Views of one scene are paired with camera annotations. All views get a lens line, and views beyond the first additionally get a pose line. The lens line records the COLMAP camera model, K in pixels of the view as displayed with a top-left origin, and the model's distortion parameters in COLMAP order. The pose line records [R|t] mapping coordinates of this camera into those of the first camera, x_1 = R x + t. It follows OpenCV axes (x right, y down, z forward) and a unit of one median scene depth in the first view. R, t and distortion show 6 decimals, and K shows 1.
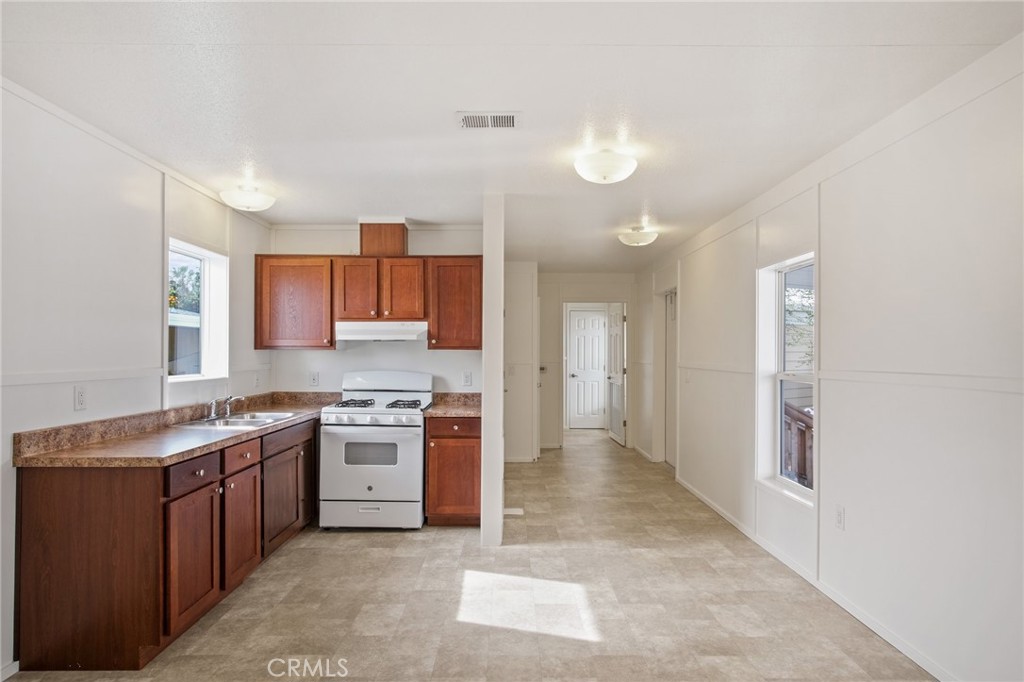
lens RADIAL K [[548.5, 0, 510.3], [0, 548.5, 351.7], [0, 0, 1]] dist [-0.003690, 0.002540]
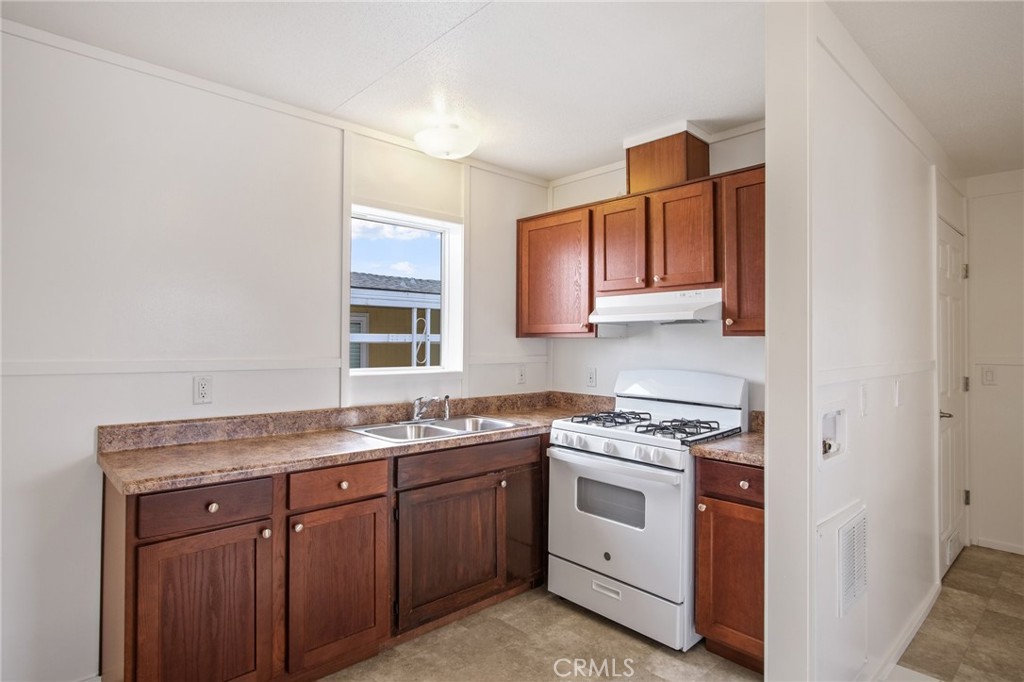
lens RADIAL K [[548.5, 0, 520.6], [0, 548.5, 335.5], [0, 0, 1]] dist [-0.003690, 0.002540]
pose [[0.681688, -0.008033, -0.731599, 0.128020], [-0.002618, 0.999907, -0.013419, 0.003862], [0.731638, 0.011063, 0.681603, 0.455615]]
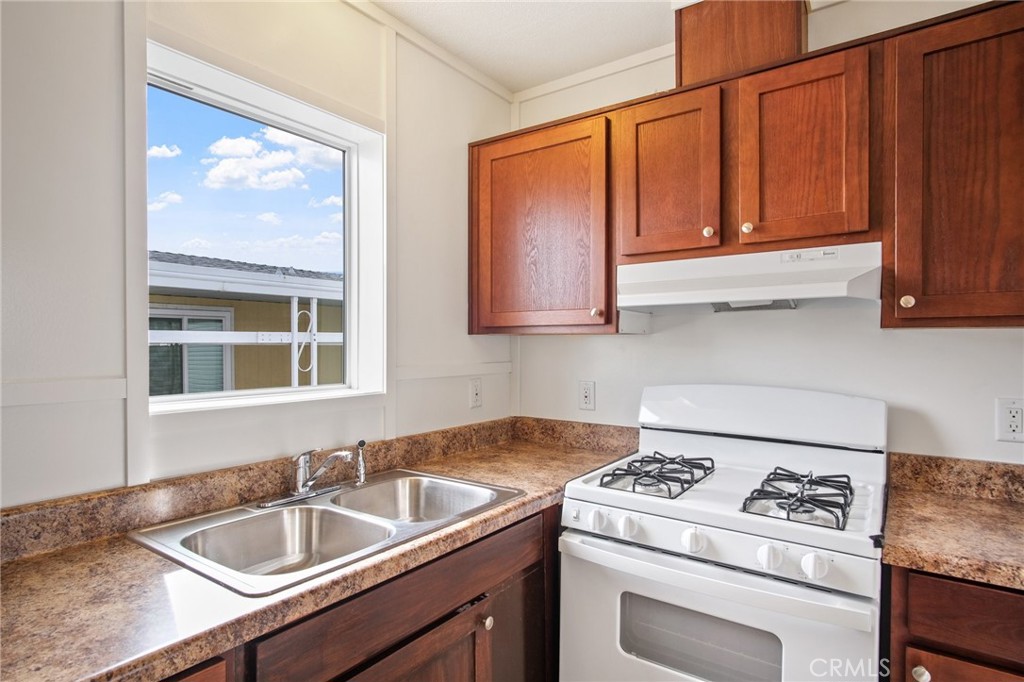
lens RADIAL K [[548.5, 0, 517.5], [0, 548.5, 349.9], [0, 0, 1]] dist [-0.003690, 0.002540]
pose [[0.811217, 0.004948, -0.584725, -0.136876], [0.001751, 0.999939, 0.010890, 0.005092], [0.584743, -0.009858, 0.811159, 0.619349]]
